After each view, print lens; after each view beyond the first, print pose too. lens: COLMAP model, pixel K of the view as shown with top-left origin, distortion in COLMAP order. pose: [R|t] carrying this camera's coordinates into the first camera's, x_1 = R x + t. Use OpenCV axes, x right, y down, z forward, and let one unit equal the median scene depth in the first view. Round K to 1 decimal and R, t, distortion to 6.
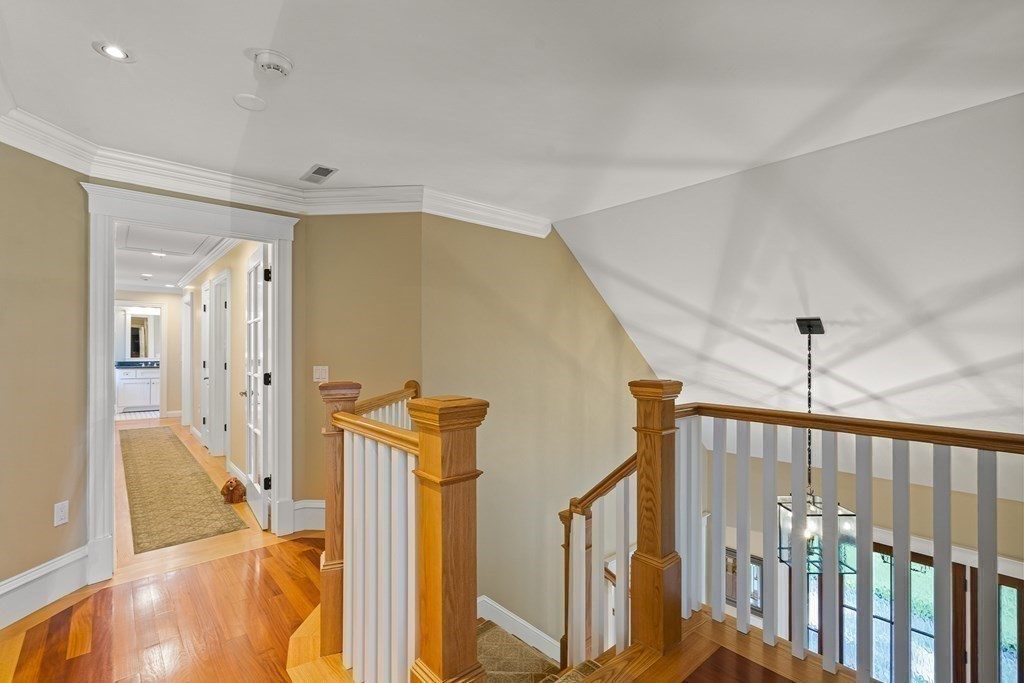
lens RADIAL K [[464.9, 0, 533.6], [0, 464.9, 348.3], [0, 0, 1]] dist [-0.008294, 0.000681]
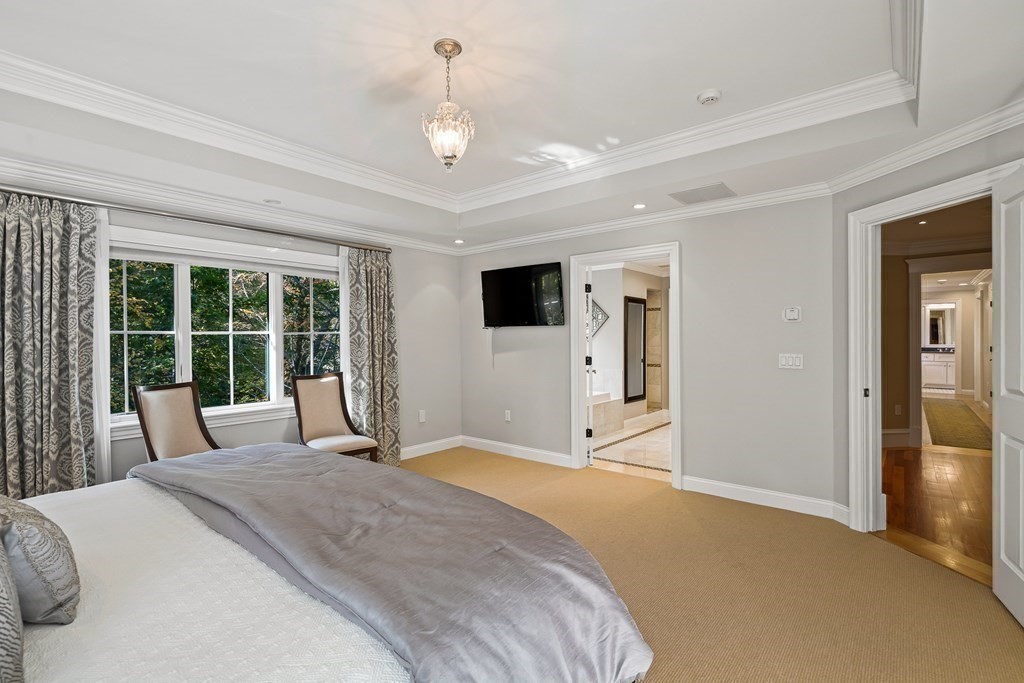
lens RADIAL K [[464.9, 0, 510.7], [0, 464.9, 345.8], [0, 0, 1]] dist [-0.008294, 0.000681]
pose [[0.116415, 0.007916, -0.993169, 0.228904], [0.012906, 0.999872, 0.009483, -0.001921], [0.993117, -0.013922, 0.116298, -0.262701]]
